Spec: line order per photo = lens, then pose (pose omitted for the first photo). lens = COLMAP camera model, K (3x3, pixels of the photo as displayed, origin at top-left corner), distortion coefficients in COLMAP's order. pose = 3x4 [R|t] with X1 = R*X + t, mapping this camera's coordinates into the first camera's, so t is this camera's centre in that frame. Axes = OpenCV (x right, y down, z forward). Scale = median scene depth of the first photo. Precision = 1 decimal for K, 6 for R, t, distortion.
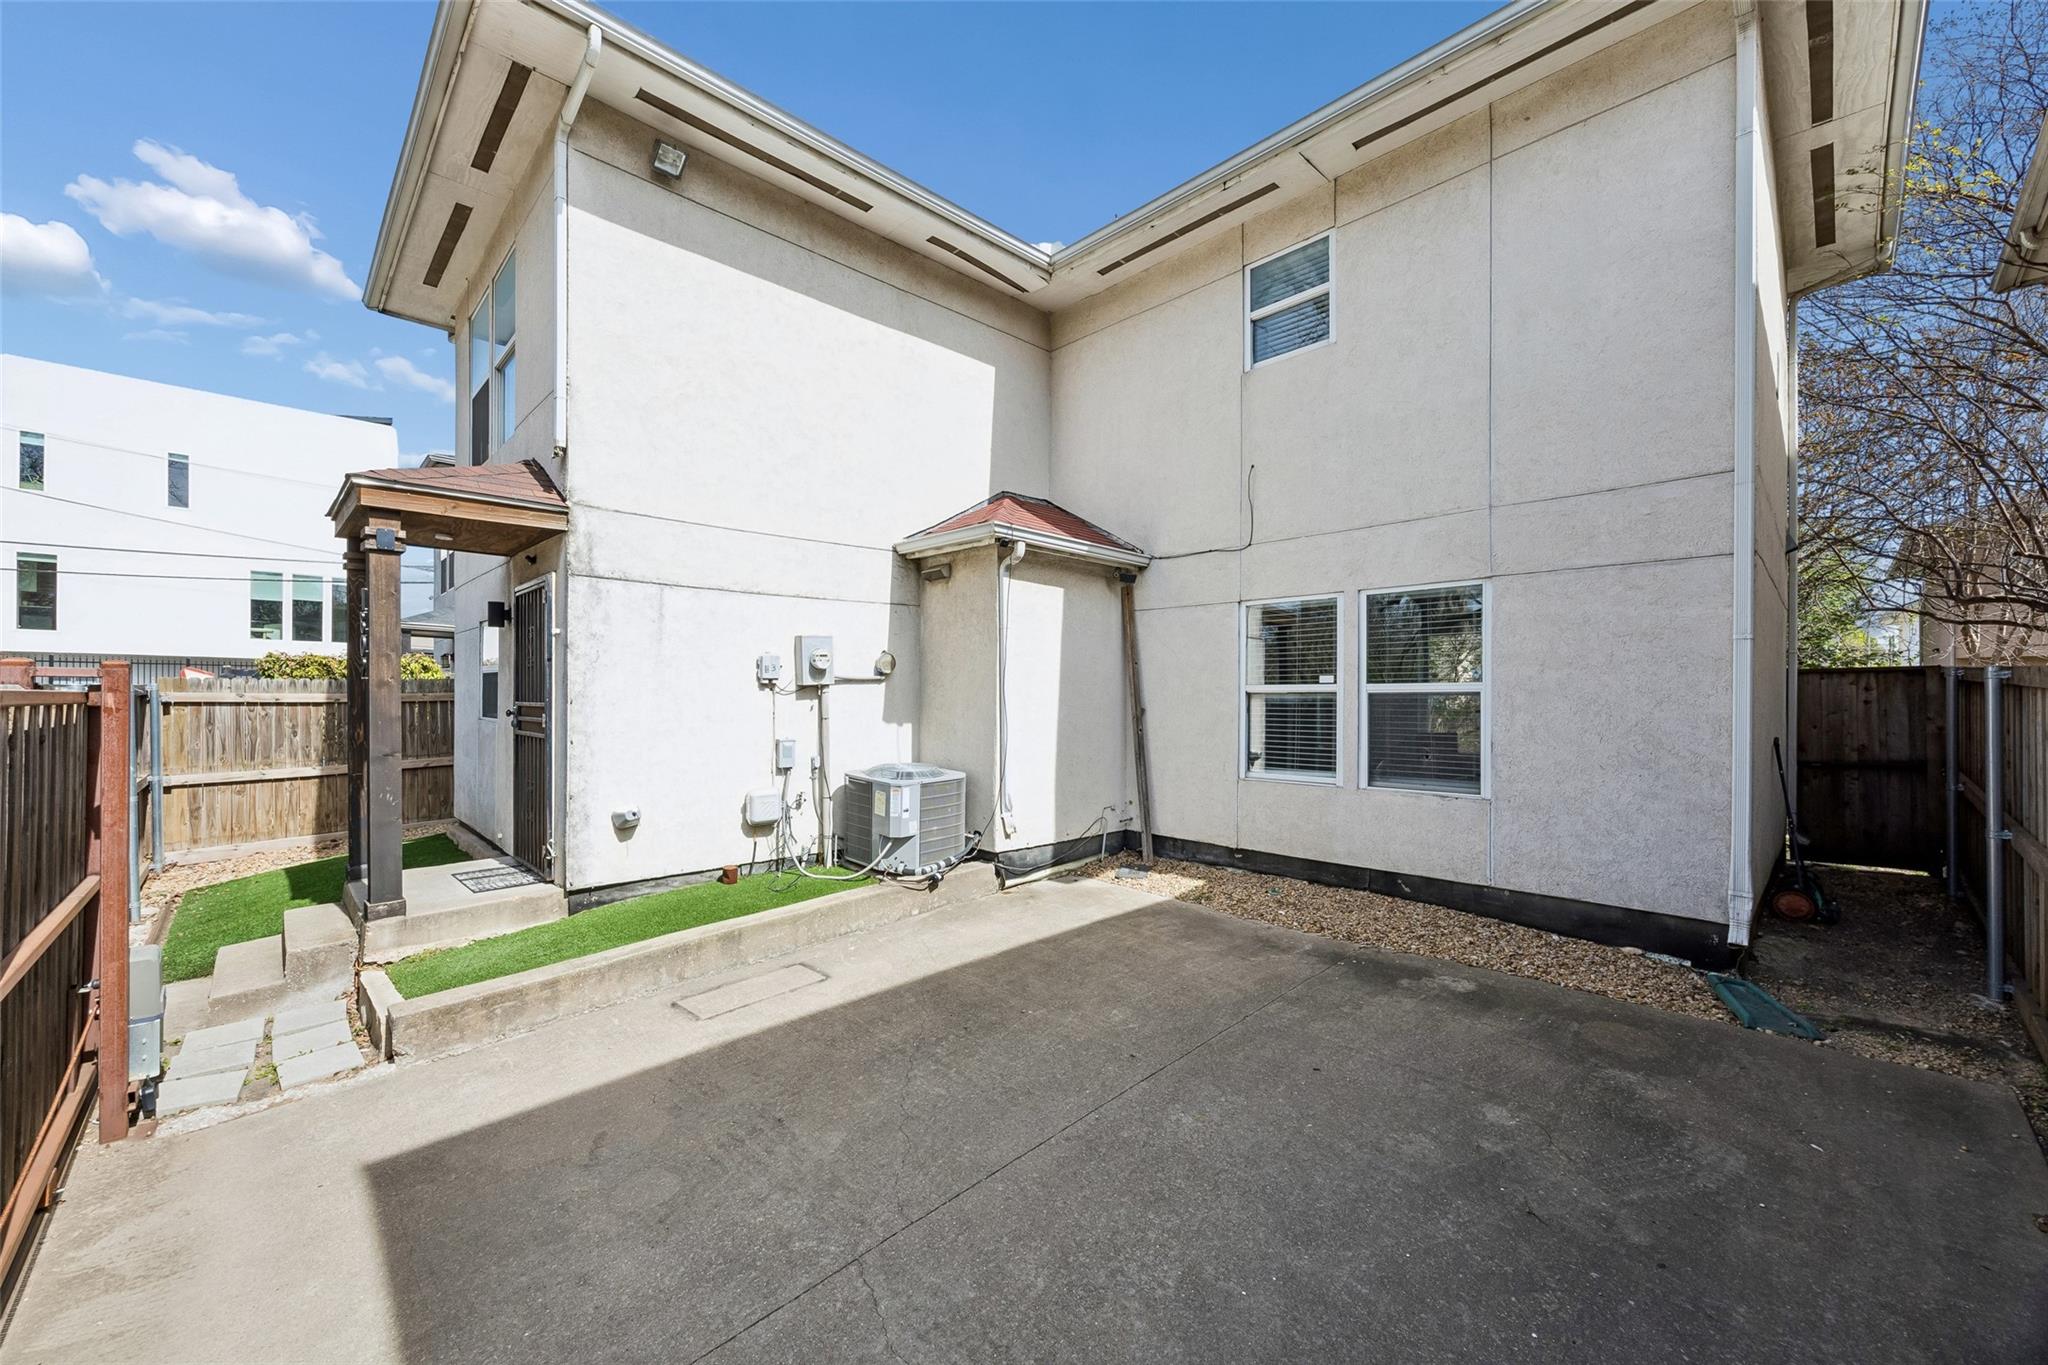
lens RADIAL K [[785.5, 0, 1023.6], [0, 785.5, 695.6], [0, 0, 1]] dist [-0.005729, -0.000197]
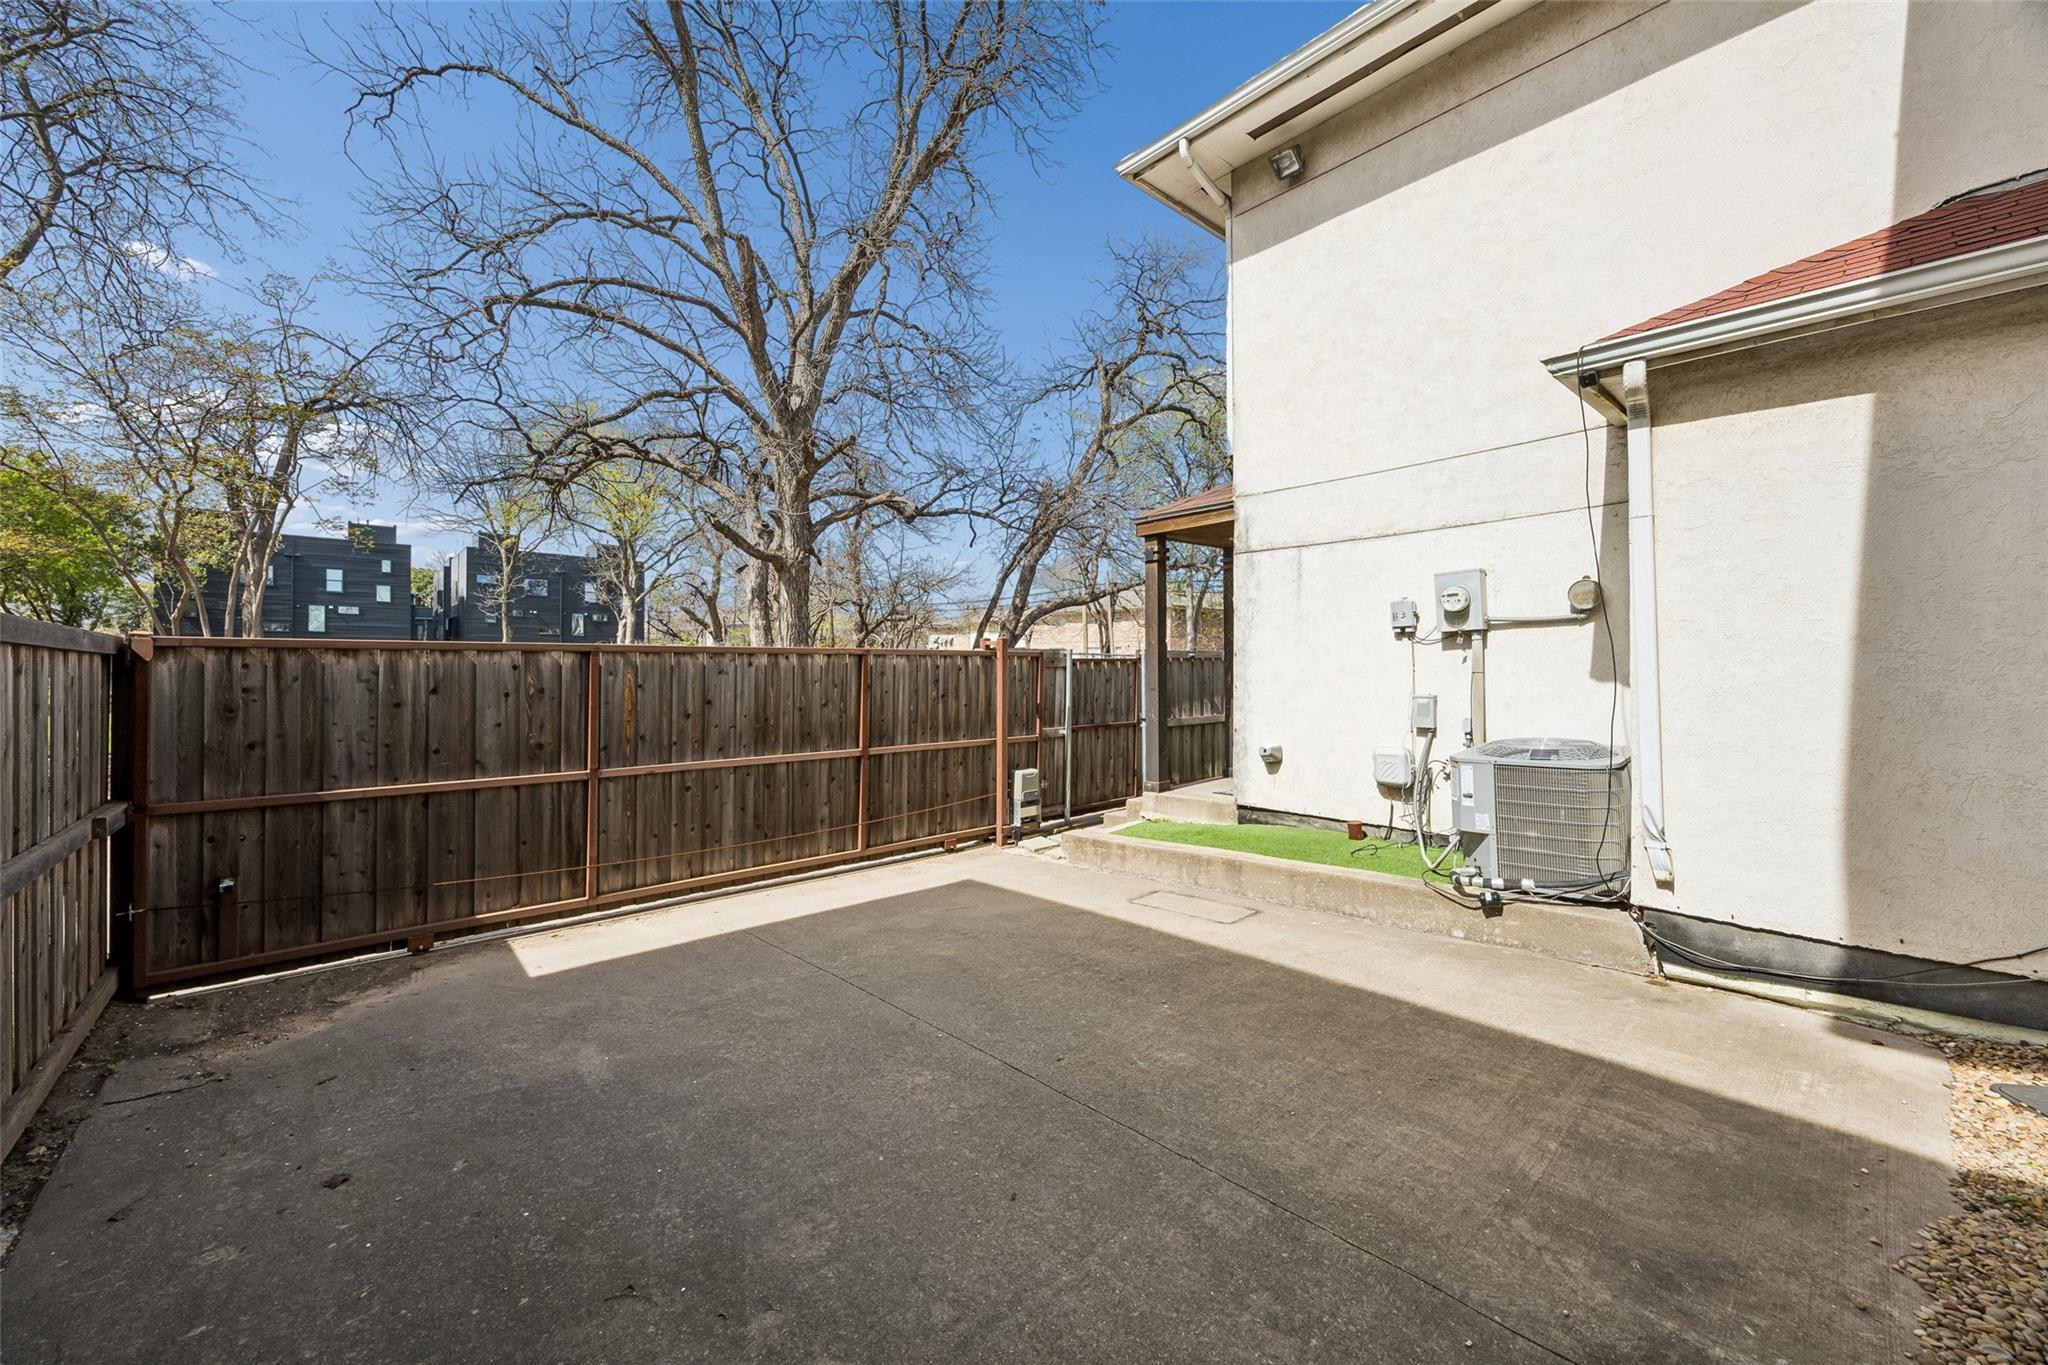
lens RADIAL K [[785.5, 0, 1025.4], [0, 785.5, 662.2], [0, 0, 1]] dist [-0.005729, -0.000197]
pose [[-0.038039, -0.006023, -0.999258, 0.710558], [0.004110, 0.999972, -0.006184, 0.027017], [0.999268, -0.004342, -0.038013, 0.719122]]
